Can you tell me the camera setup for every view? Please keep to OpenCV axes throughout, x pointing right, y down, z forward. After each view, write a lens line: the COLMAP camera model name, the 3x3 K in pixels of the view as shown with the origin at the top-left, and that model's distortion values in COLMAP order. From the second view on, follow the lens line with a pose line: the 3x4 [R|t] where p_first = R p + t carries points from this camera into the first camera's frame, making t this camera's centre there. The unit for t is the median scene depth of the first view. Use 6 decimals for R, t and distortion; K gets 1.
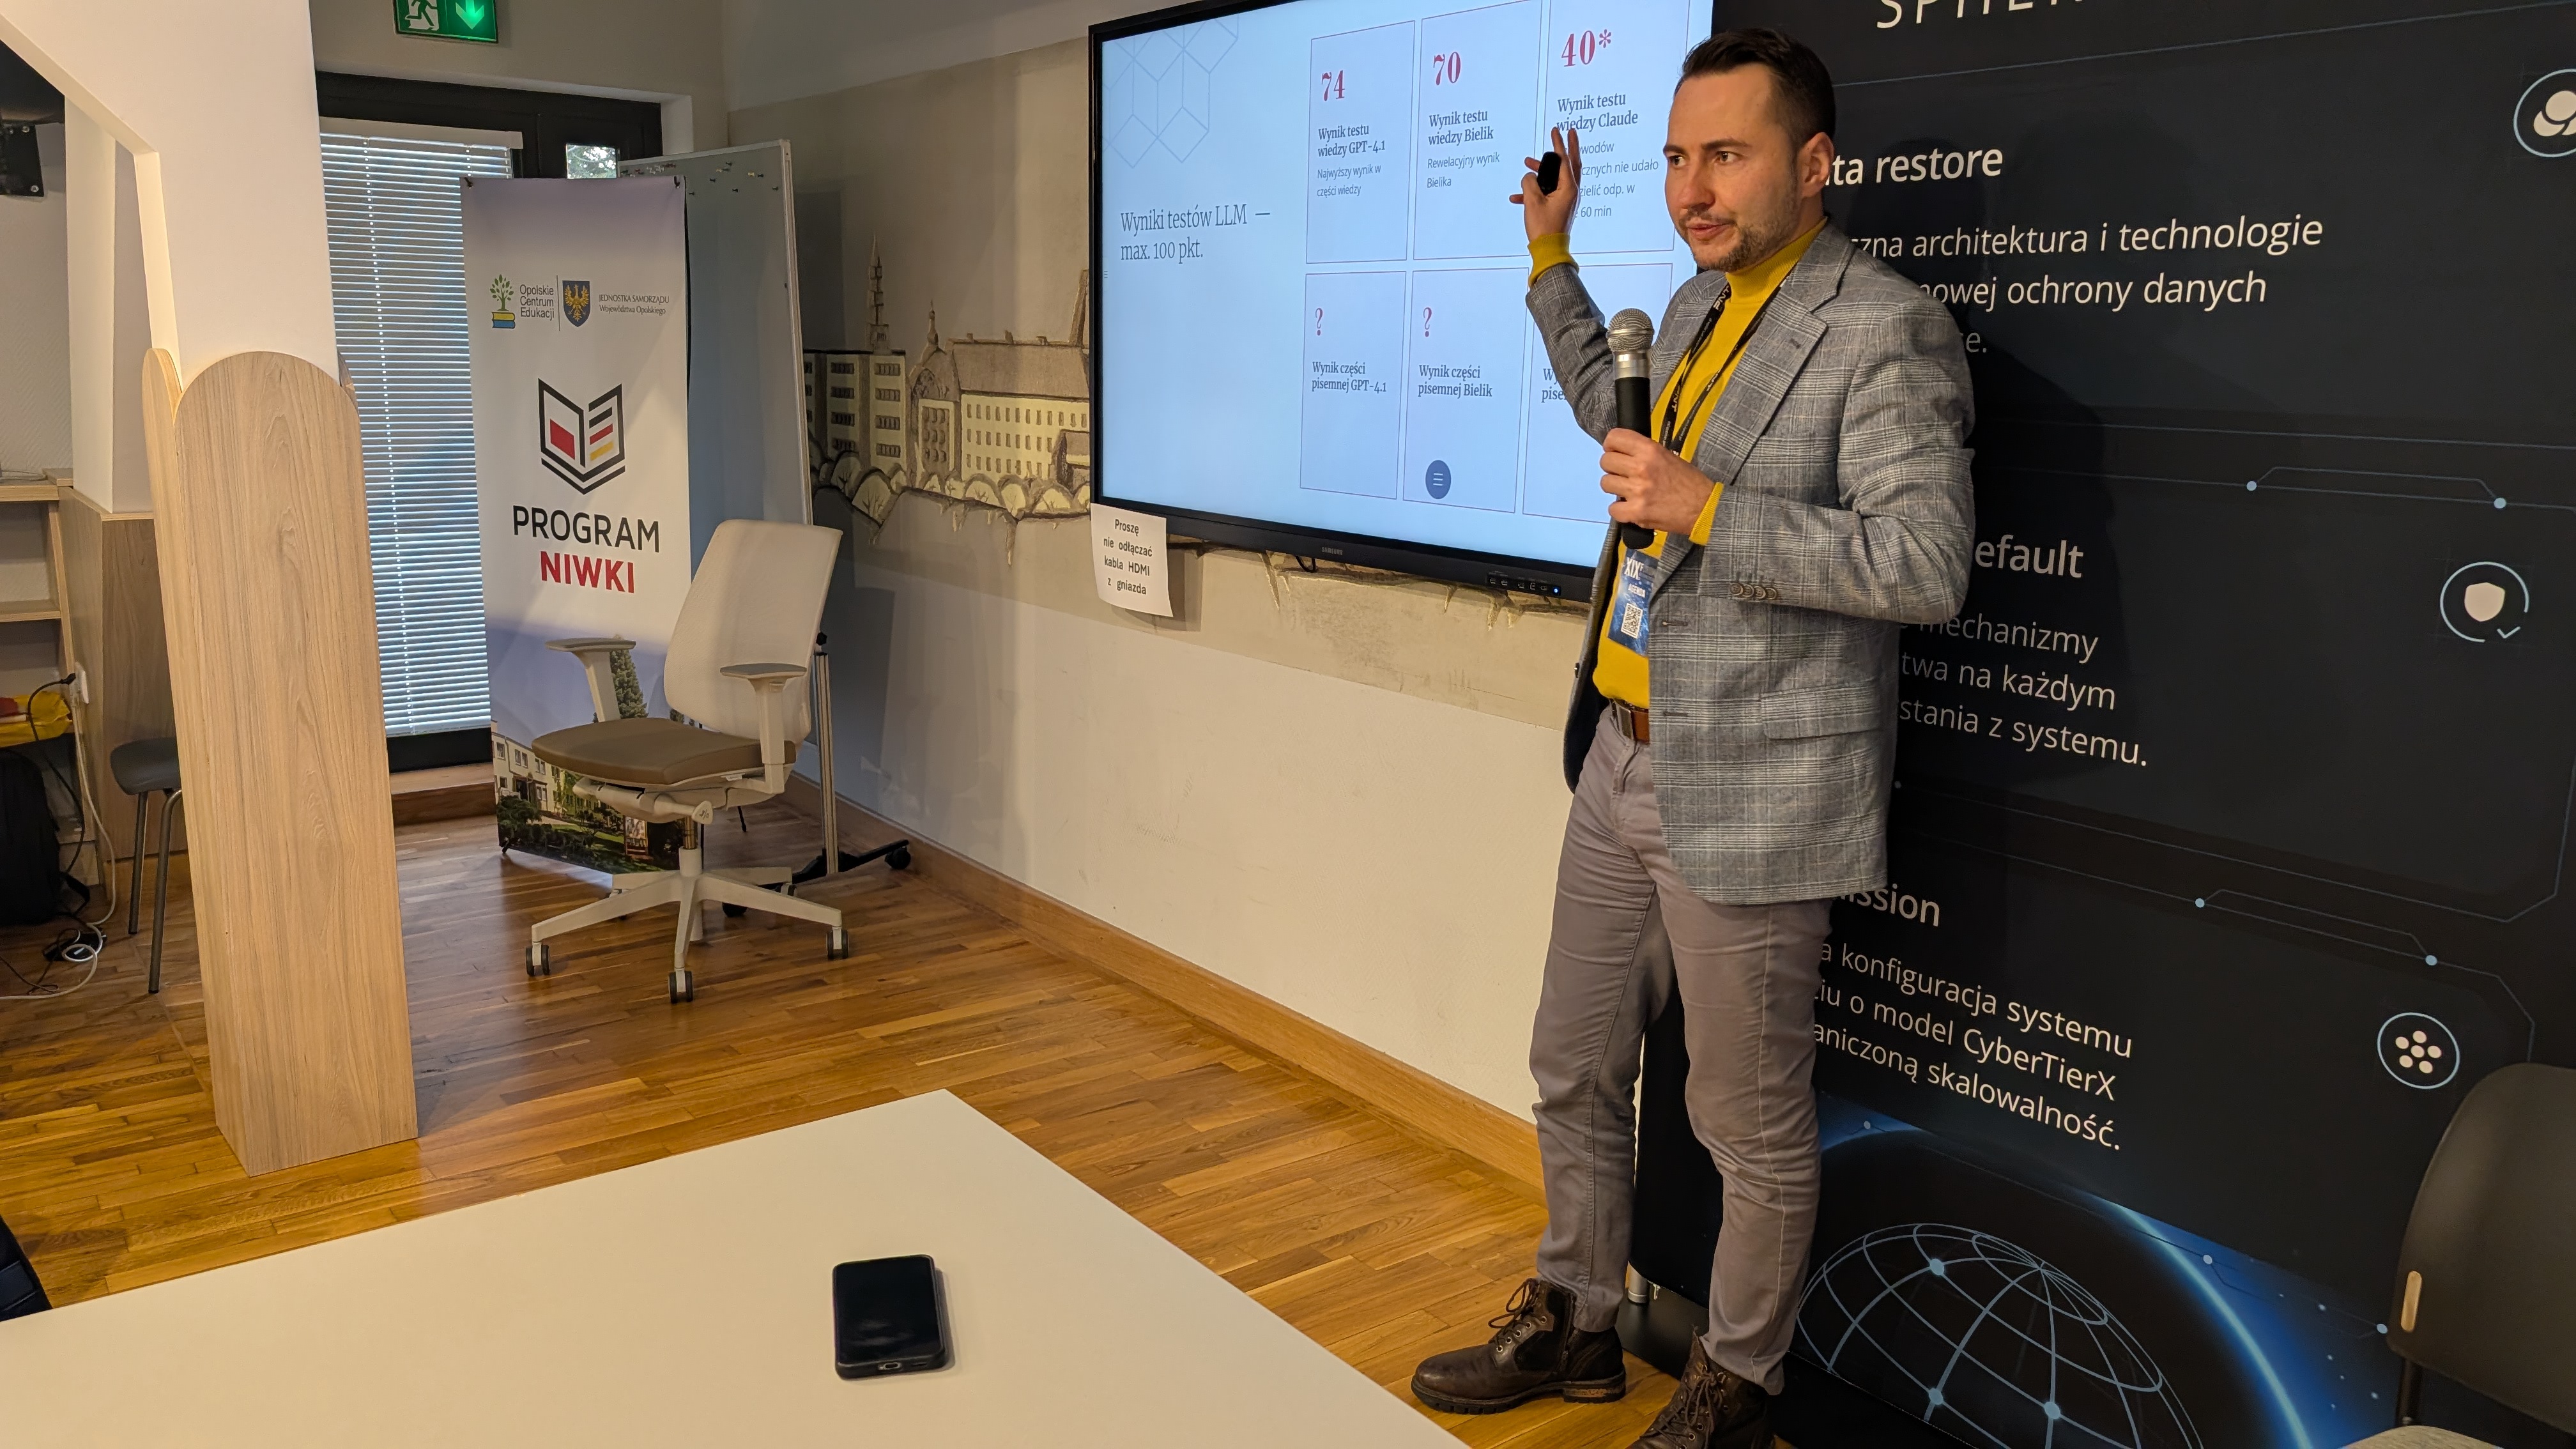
lens RADIAL K [[1930.3, 0, 1288.0], [0, 1930.3, 724.5], [0, 0, 1]] dist [0.148481, -0.142145]
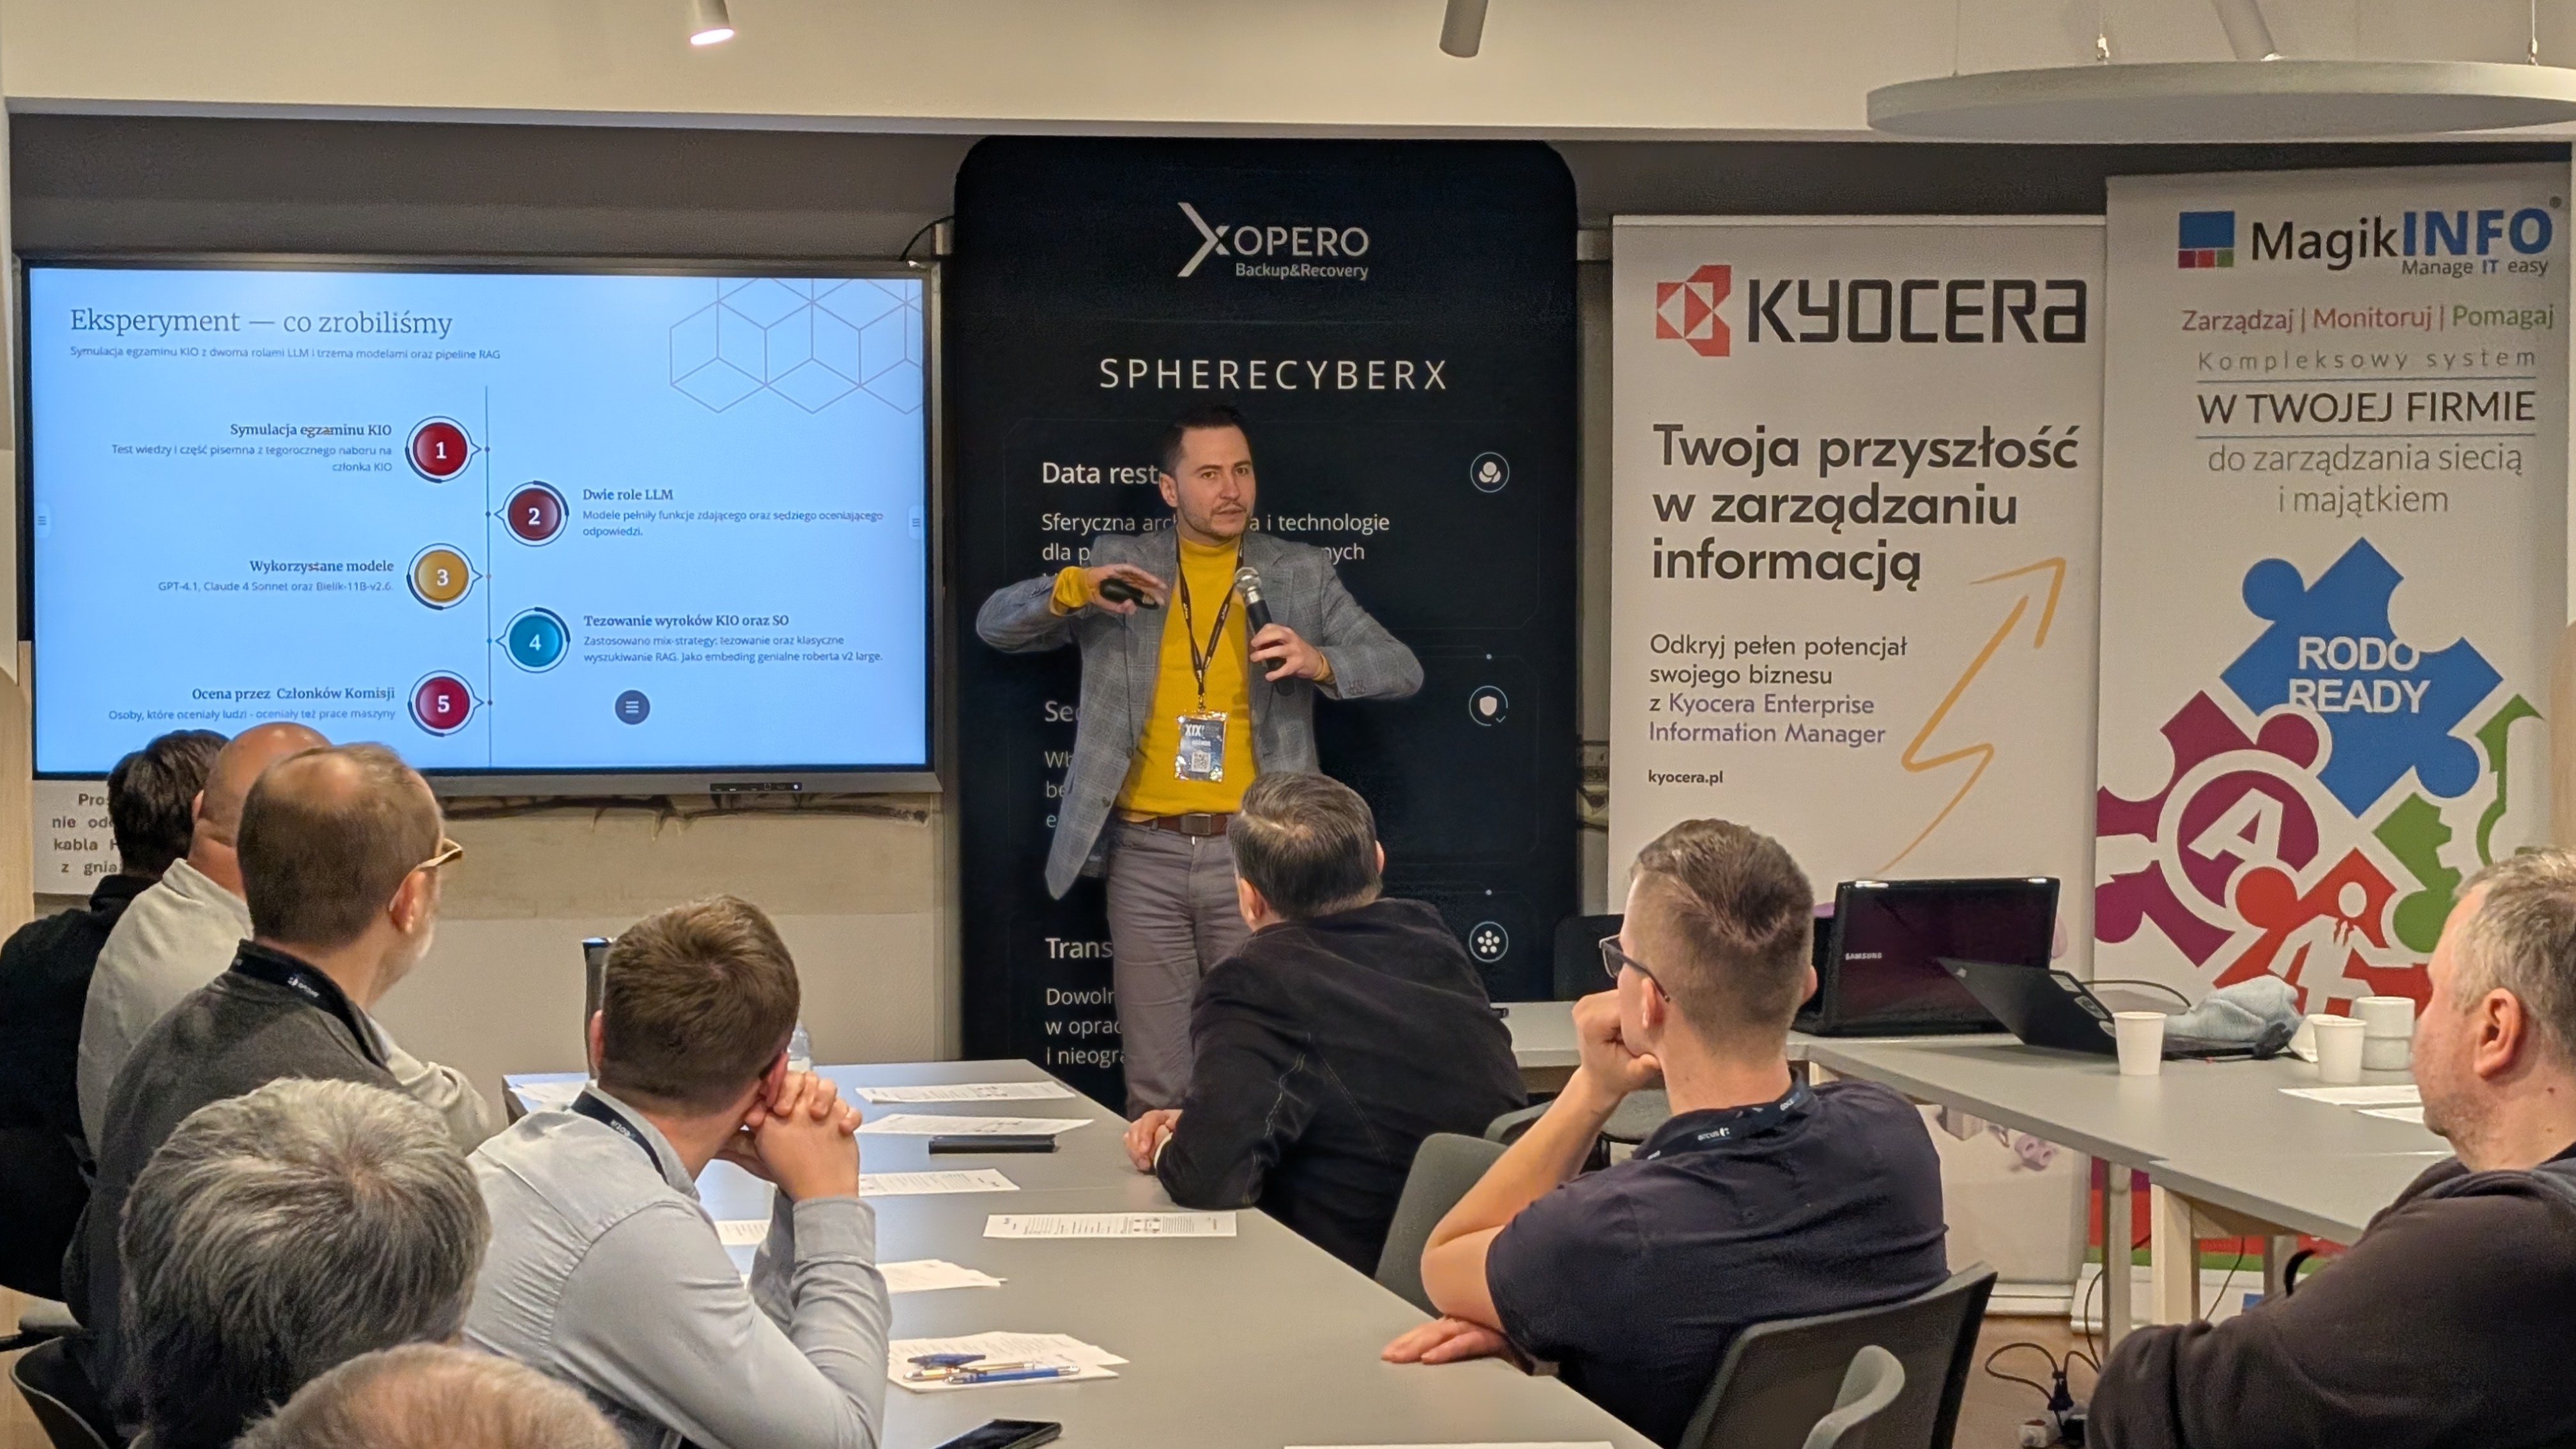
lens RADIAL K [[5776.4, 0, 1288.0], [0, 5776.4, 724.5], [0, 0, 1]] dist [0.101607, 0.672395]
pose [[0.454668, -0.053212, 0.889070, -3.939789], [0.186900, 0.981689, -0.036825, 0.112618], [-0.870830, 0.182910, 0.456288, -1.242296]]
